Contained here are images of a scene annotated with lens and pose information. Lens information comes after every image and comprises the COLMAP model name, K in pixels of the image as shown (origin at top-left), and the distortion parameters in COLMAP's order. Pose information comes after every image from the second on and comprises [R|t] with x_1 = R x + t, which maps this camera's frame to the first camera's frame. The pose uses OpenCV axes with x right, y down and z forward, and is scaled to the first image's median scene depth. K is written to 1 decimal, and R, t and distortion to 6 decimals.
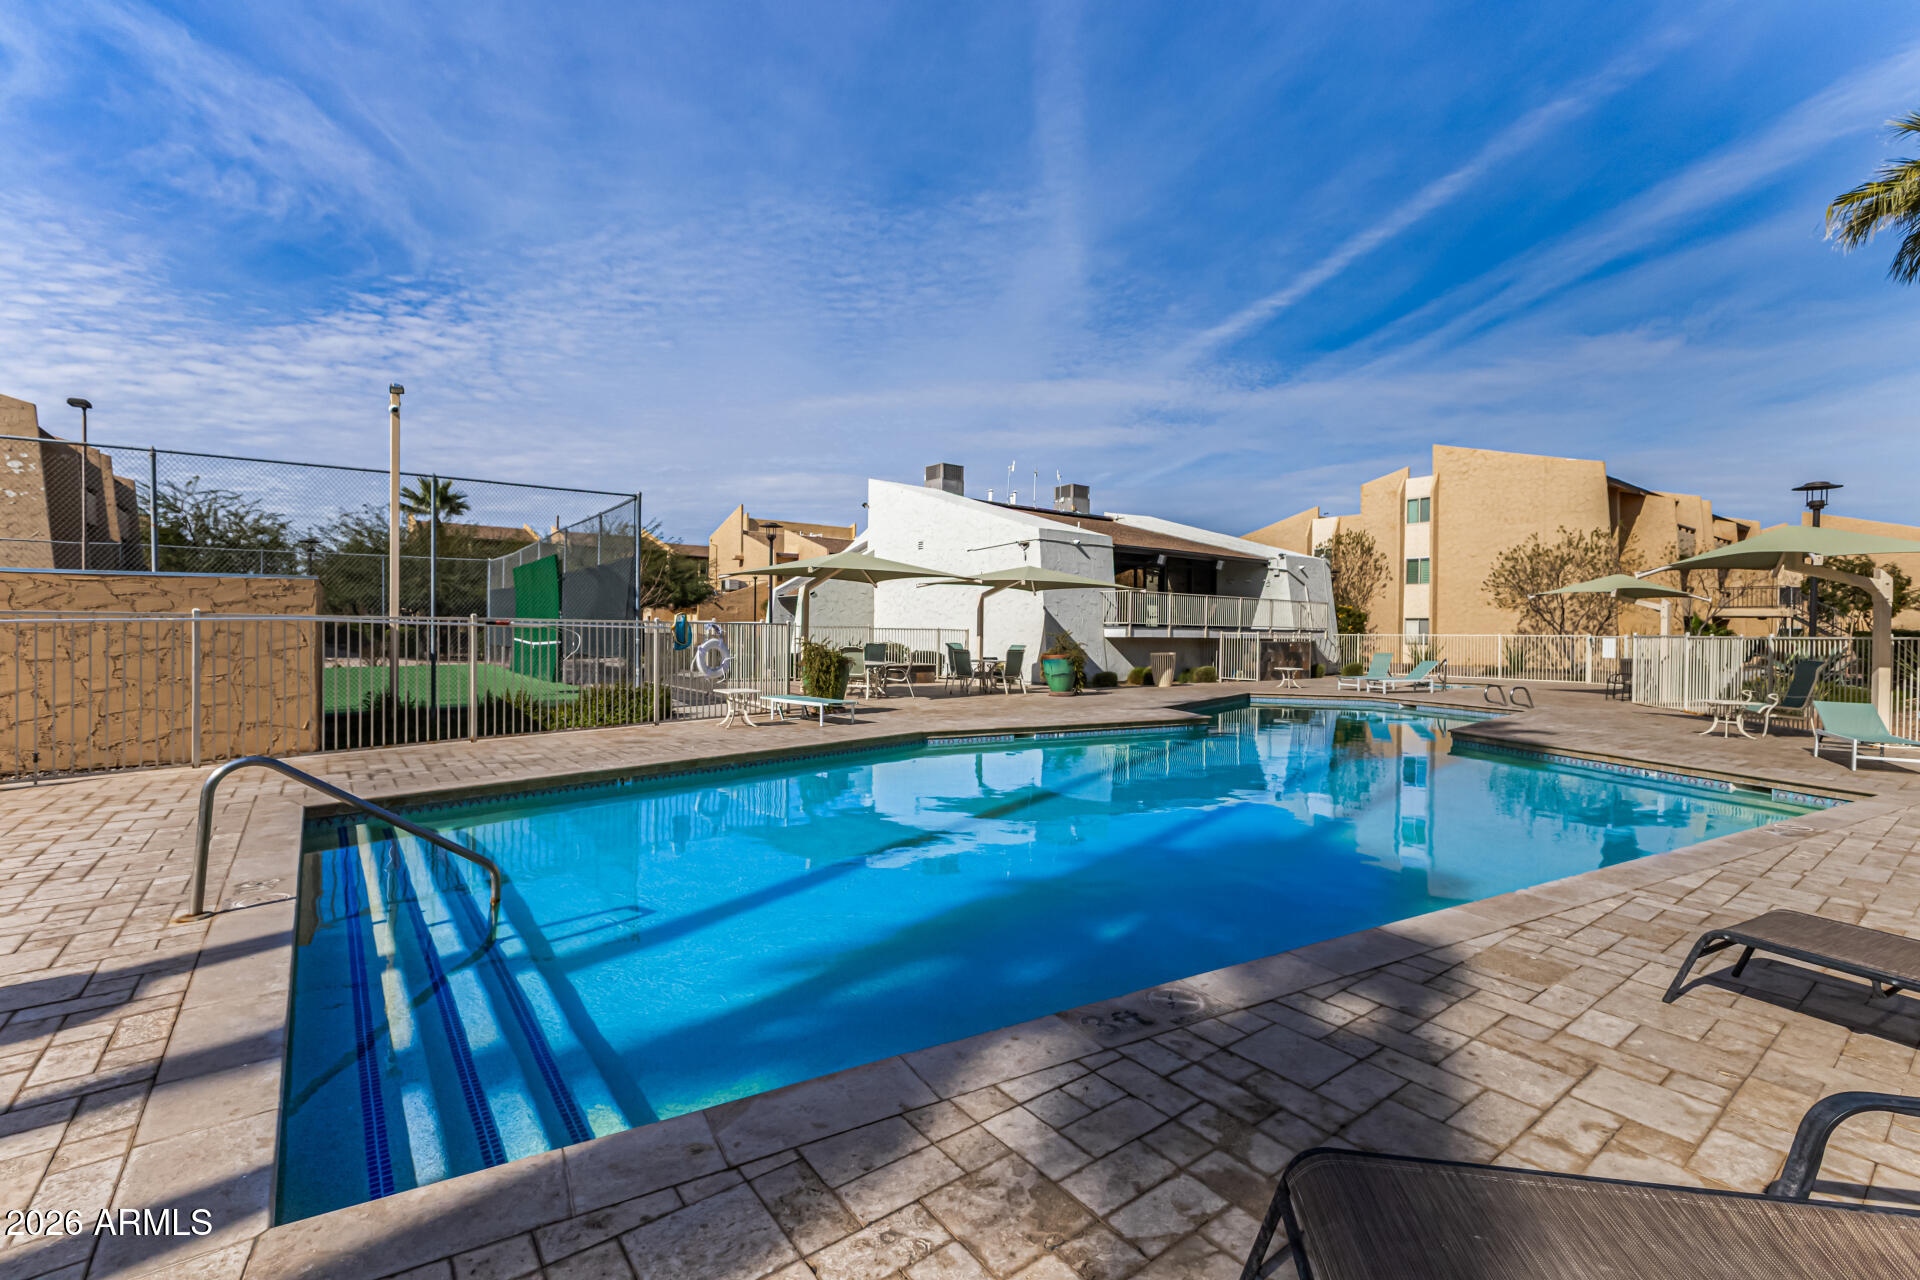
lens RADIAL K [[825.2, 0, 960.0], [0, 825.2, 640.0], [0, 0, 1]] dist [0.009840, 0.000143]
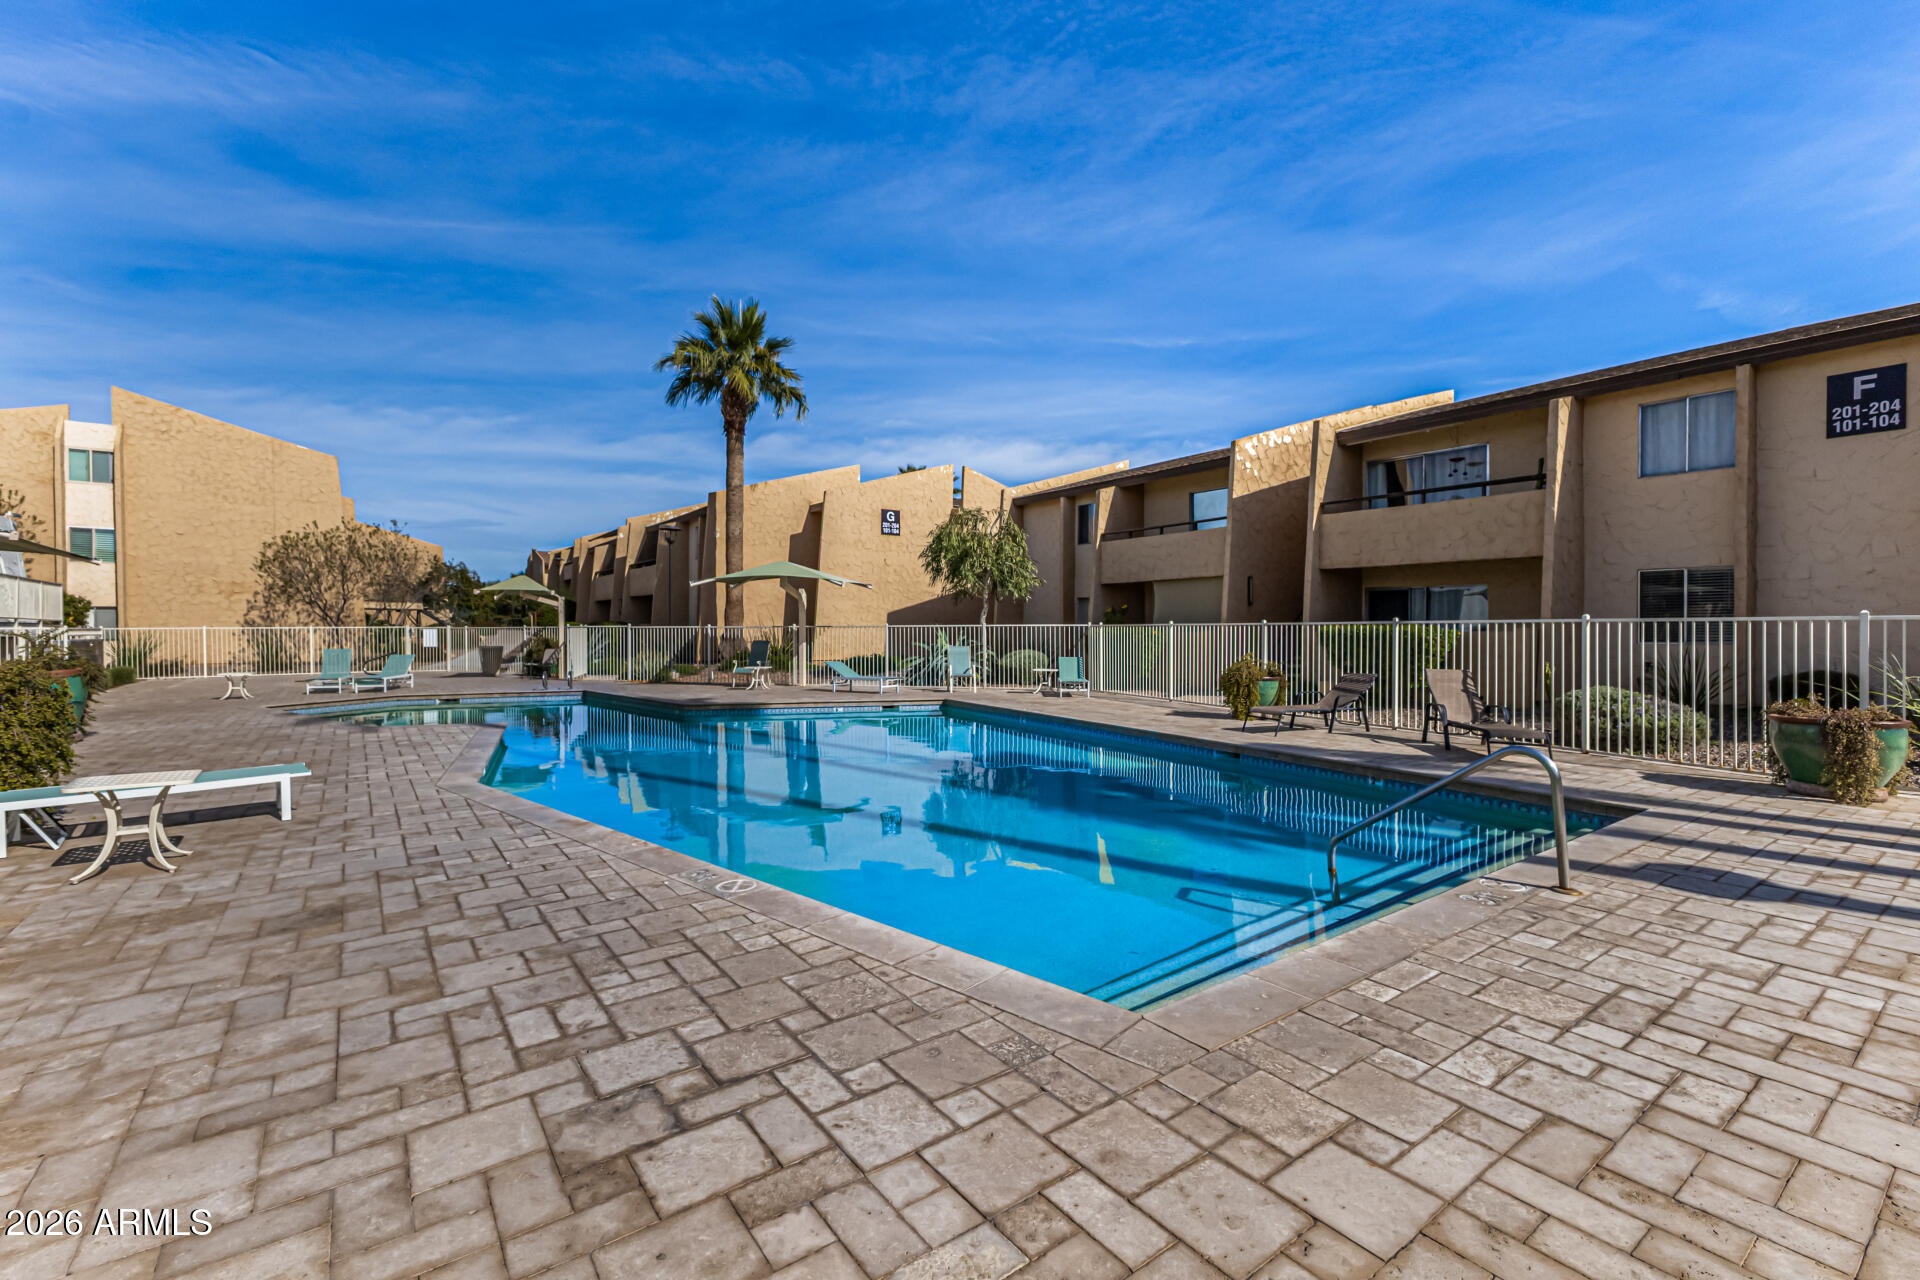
lens RADIAL K [[825.2, 0, 960.0], [0, 825.2, 640.0], [0, 0, 1]] dist [0.009840, 0.000143]
pose [[0.029748, -0.024323, 0.999261, -0.215012], [0.012420, 0.999636, 0.023962, -0.003790], [-0.999480, 0.011698, 0.030039, 0.186603]]
